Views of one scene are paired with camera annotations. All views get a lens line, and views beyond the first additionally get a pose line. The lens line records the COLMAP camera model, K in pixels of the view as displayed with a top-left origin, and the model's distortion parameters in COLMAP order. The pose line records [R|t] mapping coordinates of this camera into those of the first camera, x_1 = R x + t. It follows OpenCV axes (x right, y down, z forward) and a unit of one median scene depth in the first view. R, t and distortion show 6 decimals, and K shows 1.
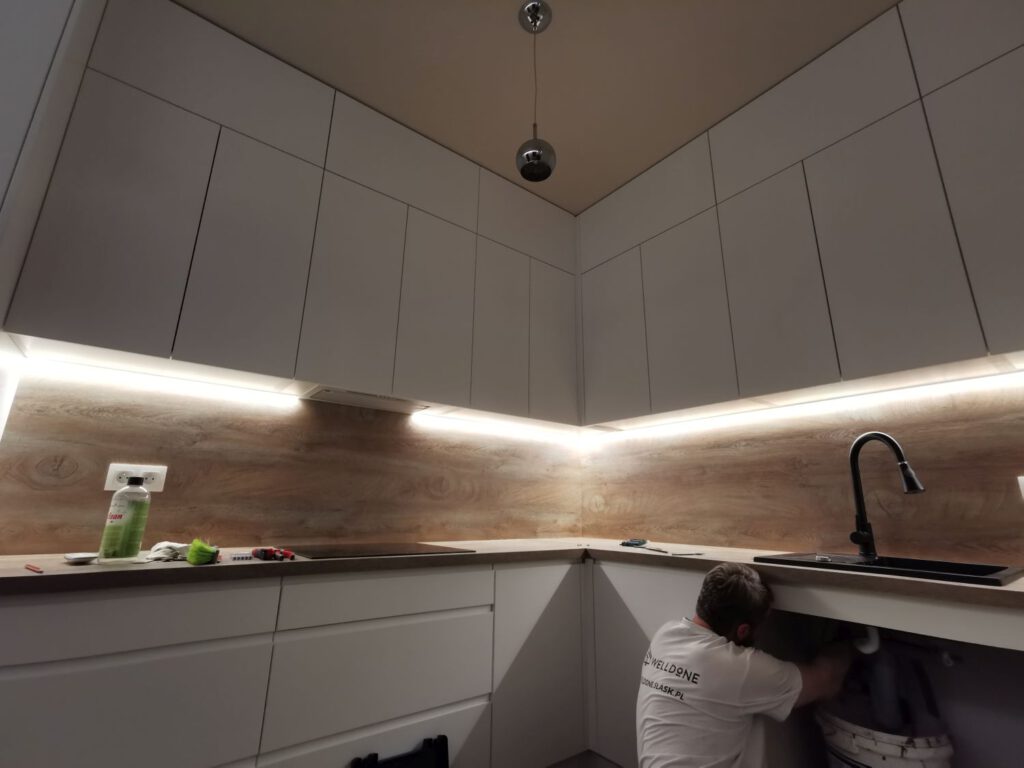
lens RADIAL K [[472.4, 0, 509.7], [0, 472.4, 382.7], [0, 0, 1]] dist [-0.011572, 0.013427]
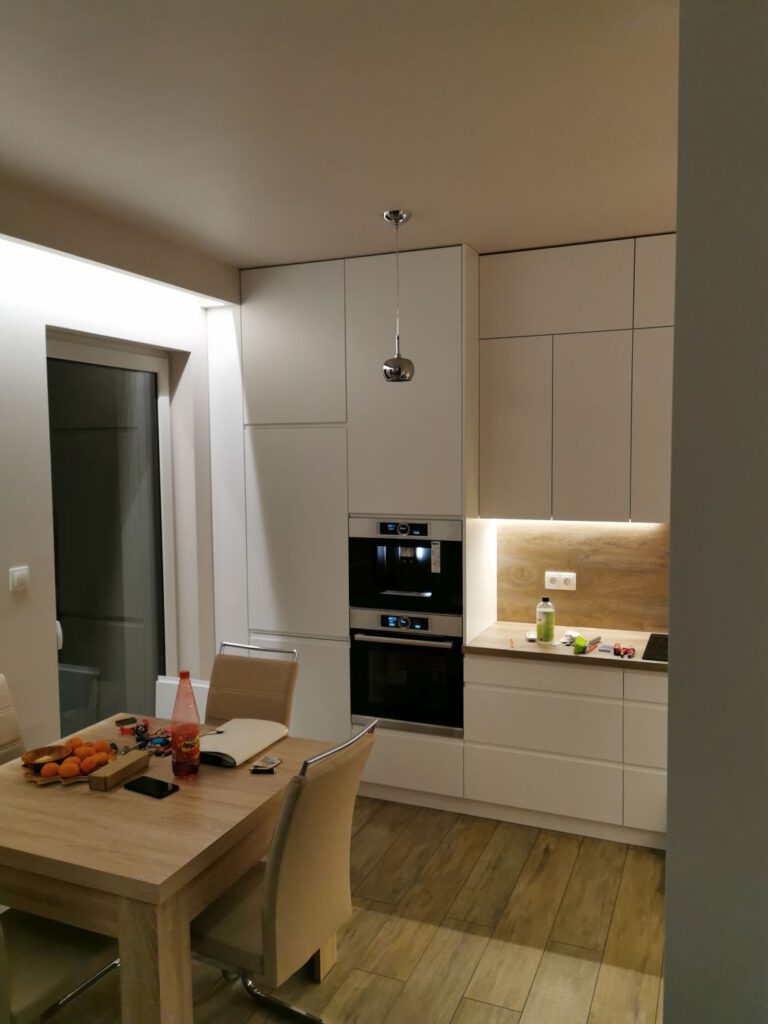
lens RADIAL K [[784.1, 0, 399.3], [0, 784.1, 510.0], [0, 0, 1]] dist [0.052933, -0.074553]
pose [[0.507668, 0.038465, -0.860694, 0.977417], [0.242700, 0.952161, 0.185706, -0.535029], [0.826662, -0.303167, 0.474046, -0.493298]]
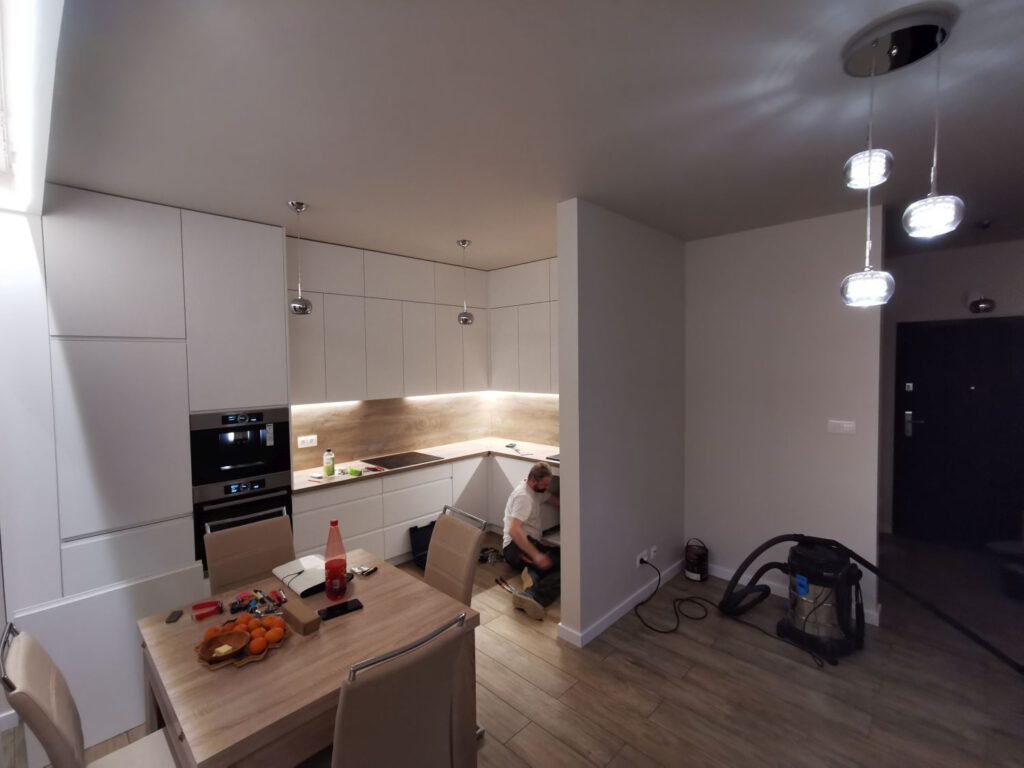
lens RADIAL K [[471.7, 0, 511.6], [0, 471.7, 383.1], [0, 0, 1]] dist [-0.001538, 0.000887]
pose [[0.988048, -0.036653, 0.149724, -0.075220], [-0.011296, 0.951489, 0.307474, -0.755187], [-0.153731, -0.305491, 0.939703, -1.224050]]
